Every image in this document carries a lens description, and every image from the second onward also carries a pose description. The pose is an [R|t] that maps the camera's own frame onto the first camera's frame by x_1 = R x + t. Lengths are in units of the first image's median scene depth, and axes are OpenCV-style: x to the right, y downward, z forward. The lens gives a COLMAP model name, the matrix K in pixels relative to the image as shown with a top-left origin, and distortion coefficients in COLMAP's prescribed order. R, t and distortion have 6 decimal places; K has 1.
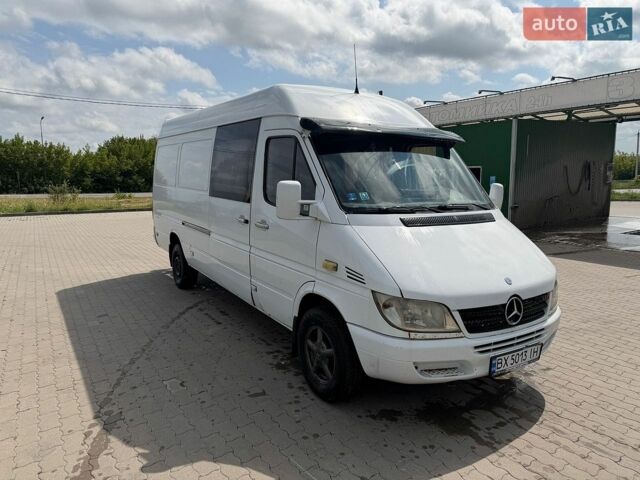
lens RADIAL K [[473.1, 0, 320.0], [0, 473.1, 240.0], [0, 0, 1]] dist [-0.002959, -0.003500]
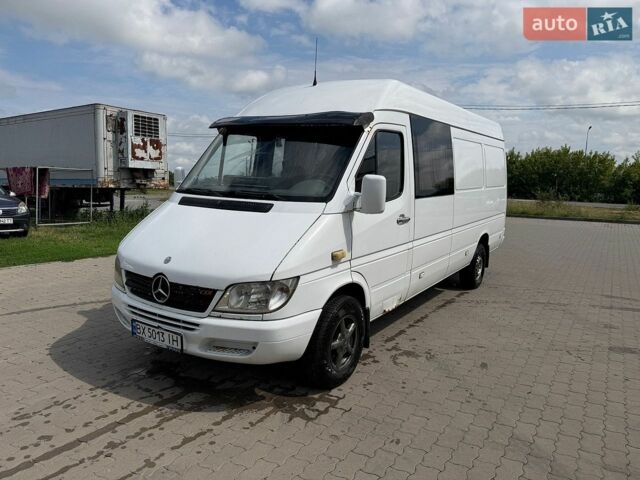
lens RADIAL K [[475.2, 0, 320.0], [0, 475.2, 240.0], [0, 0, 1]] dist [-0.000794, 0.001900]
pose [[0.418073, 0.129682, -0.899110, 0.194135], [-0.151408, 0.985861, 0.071791, -0.010801], [0.895707, 0.106118, 0.431796, 0.112320]]
